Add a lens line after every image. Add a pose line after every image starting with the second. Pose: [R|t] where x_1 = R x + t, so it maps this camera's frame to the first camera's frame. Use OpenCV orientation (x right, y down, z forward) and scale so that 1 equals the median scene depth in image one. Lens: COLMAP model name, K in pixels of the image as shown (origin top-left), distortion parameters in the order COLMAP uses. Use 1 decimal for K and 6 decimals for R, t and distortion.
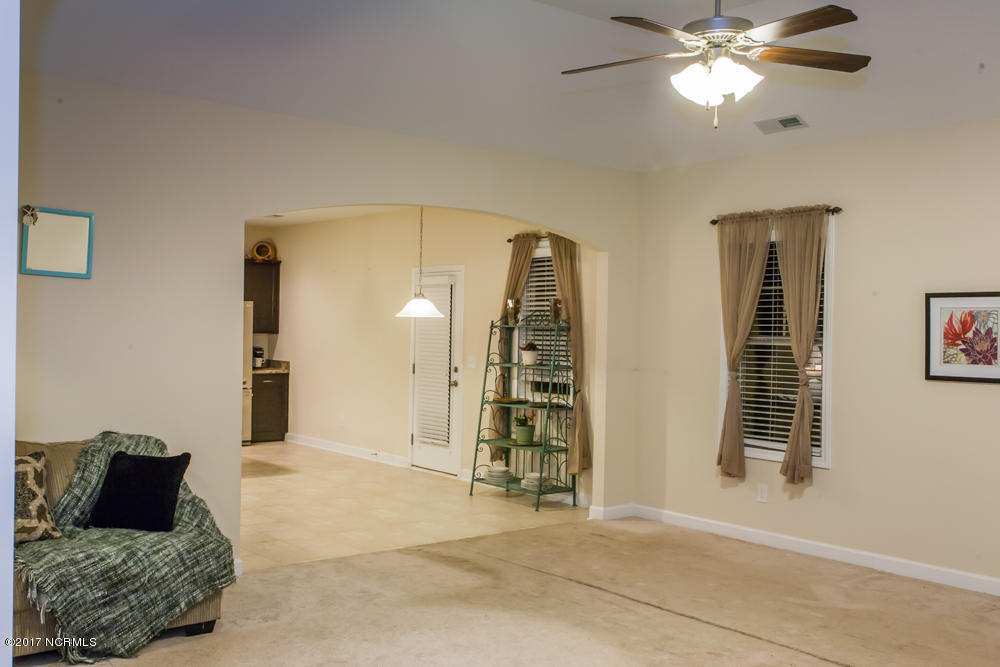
lens RADIAL K [[979.7, 0, 498.3], [0, 979.7, 331.0], [0, 0, 1]] dist [0.013358, 0.000490]
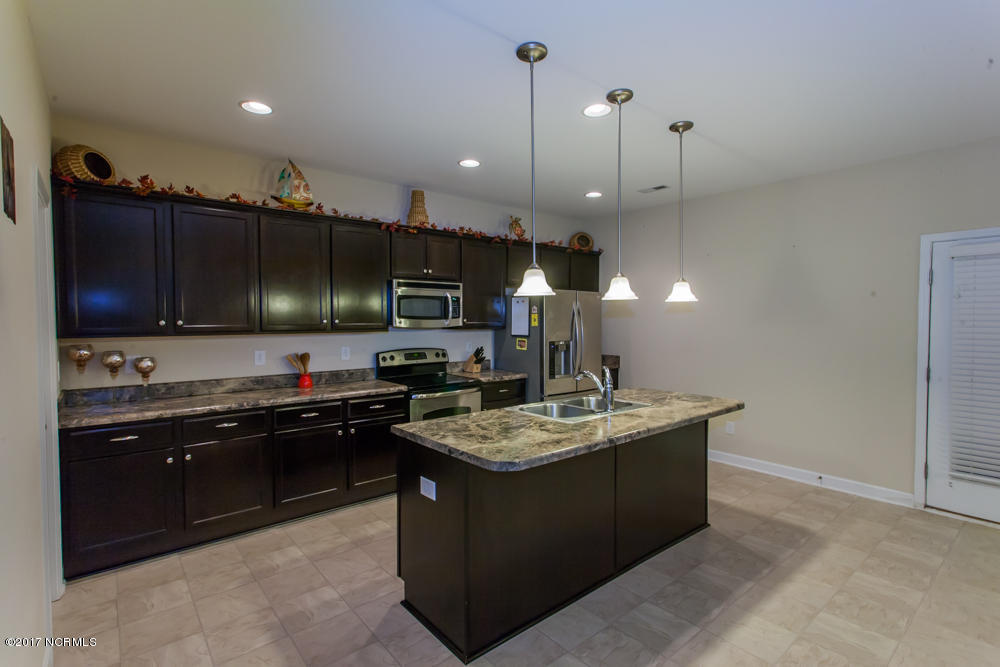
lens RADIAL K [[484.3, 0, 511.3], [0, 484.3, 332.7], [0, 0, 1]] dist [0.021147, 0.000880]
pose [[0.999408, -0.020542, 0.027612, -0.401567], [0.019860, 0.999496, 0.024763, -0.006712], [-0.028107, -0.024200, 0.999312, 0.644600]]
